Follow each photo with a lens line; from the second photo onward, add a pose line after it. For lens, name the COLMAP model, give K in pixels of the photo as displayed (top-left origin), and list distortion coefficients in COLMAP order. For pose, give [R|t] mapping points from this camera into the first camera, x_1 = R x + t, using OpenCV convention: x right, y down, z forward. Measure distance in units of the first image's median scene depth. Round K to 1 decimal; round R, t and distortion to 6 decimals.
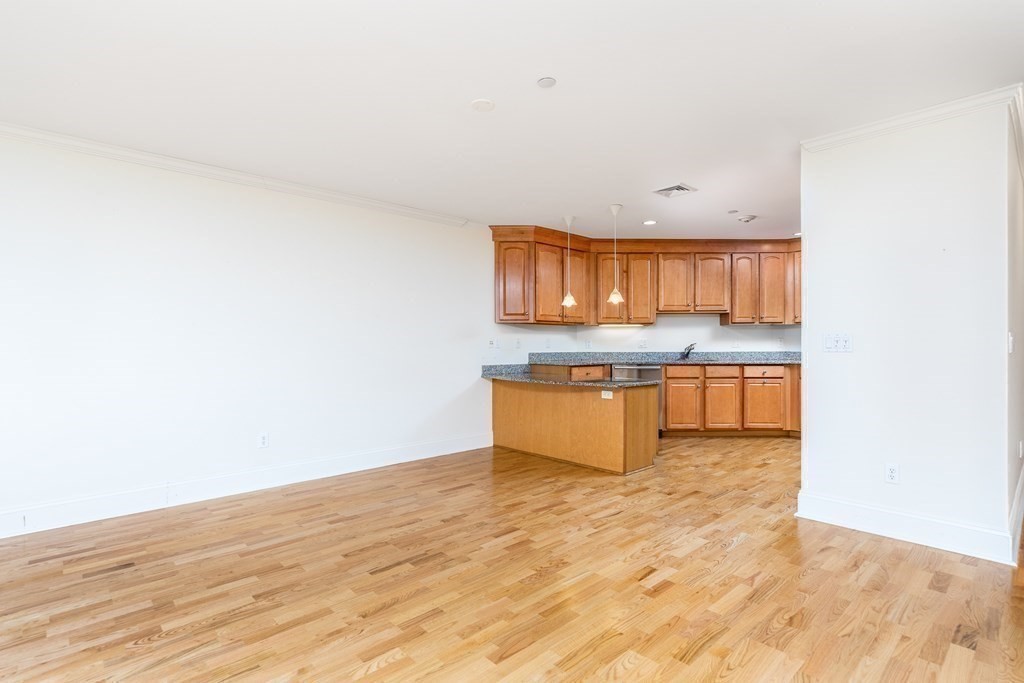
lens RADIAL K [[502.2, 0, 512.0], [0, 502.2, 341.5], [0, 0, 1]] dist [0.002115, 0.000979]
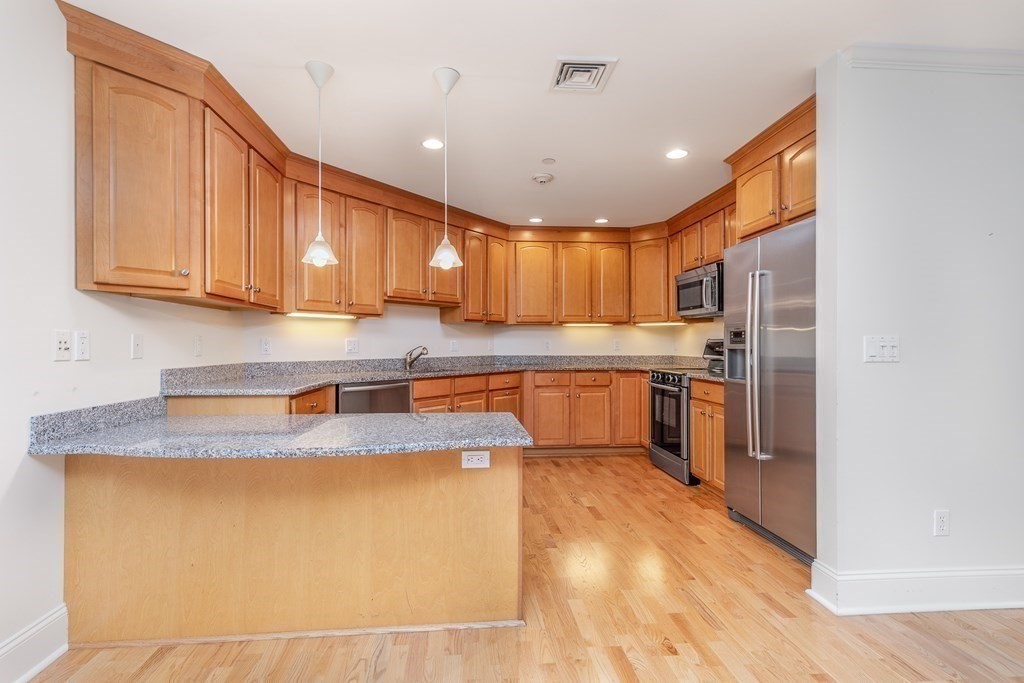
lens RADIAL K [[475.6, 0, 500.5], [0, 475.6, 343.0], [0, 0, 1]] dist [0.002287, 0.000462]
pose [[0.620268, 0.002848, 0.784384, -0.105970], [-0.004424, 0.999990, -0.000132, -0.001204], [-0.784377, -0.003389, 0.620275, 0.536357]]
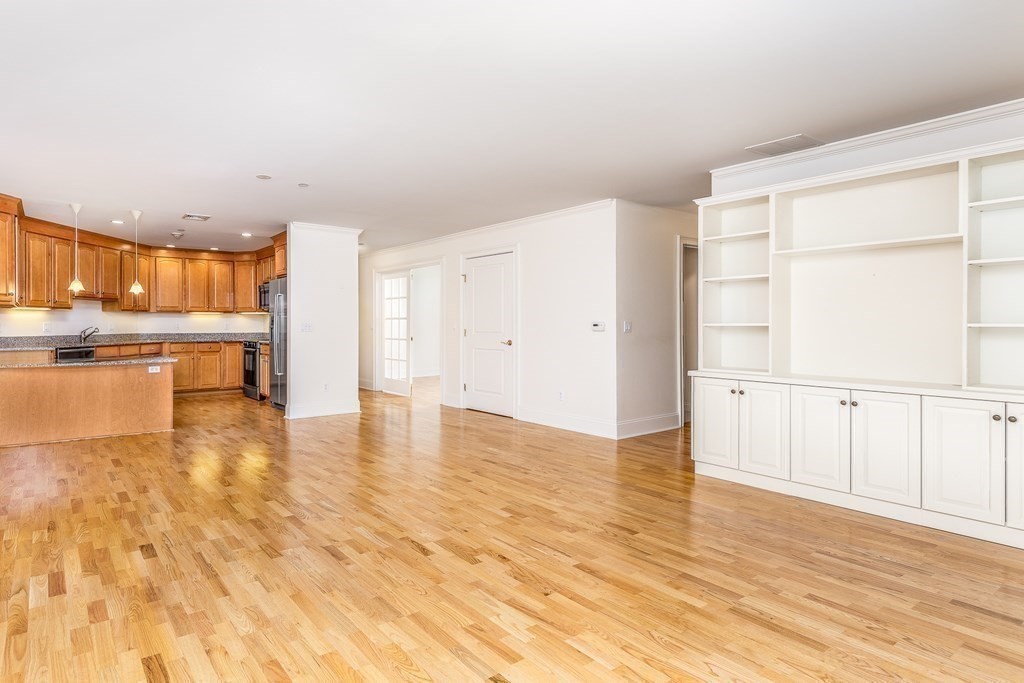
lens RADIAL K [[558.3, 0, 396.5], [0, 558.3, 326.8], [0, 0, 1]] dist [0.003163, 0.000504]
pose [[0.182740, -0.002163, 0.983159, -0.789650], [-0.004407, 0.999986, 0.003020, -0.003738], [-0.983151, -0.004885, 0.182728, 0.127250]]
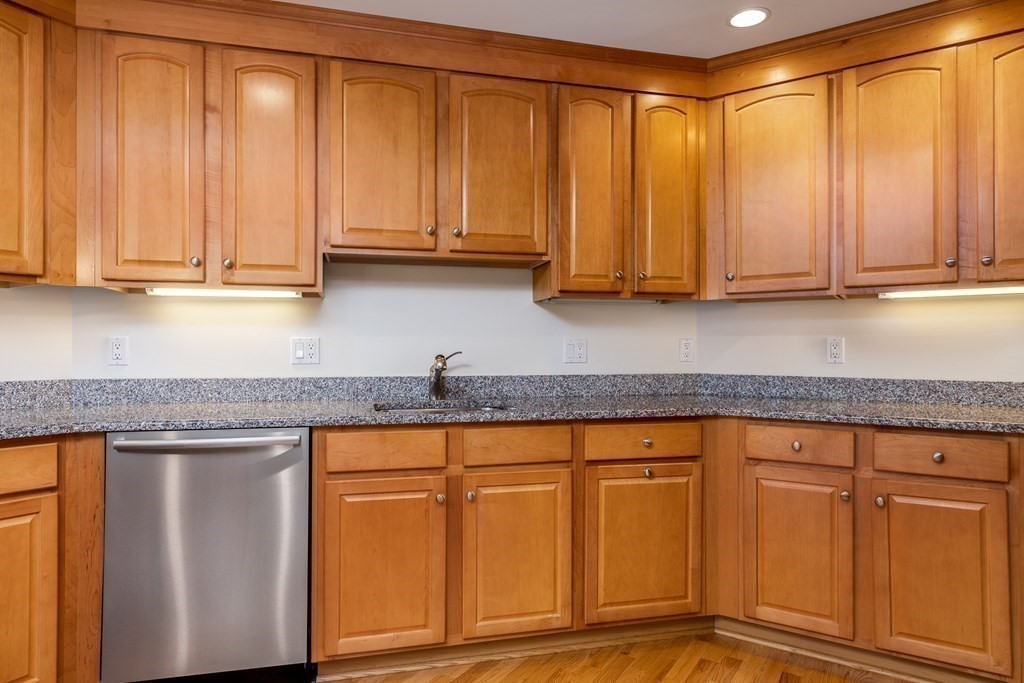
lens RADIAL K [[630.6, 0, 512.0], [0, 630.6, 341.5], [0, 0, 1]] dist [-0.000237, 0.000419]
pose [[0.970966, 0.005638, 0.239150, 0.326483], [-0.003462, 0.999949, -0.009520, 0.000905], [-0.239191, 0.008416, 0.970936, 0.636705]]
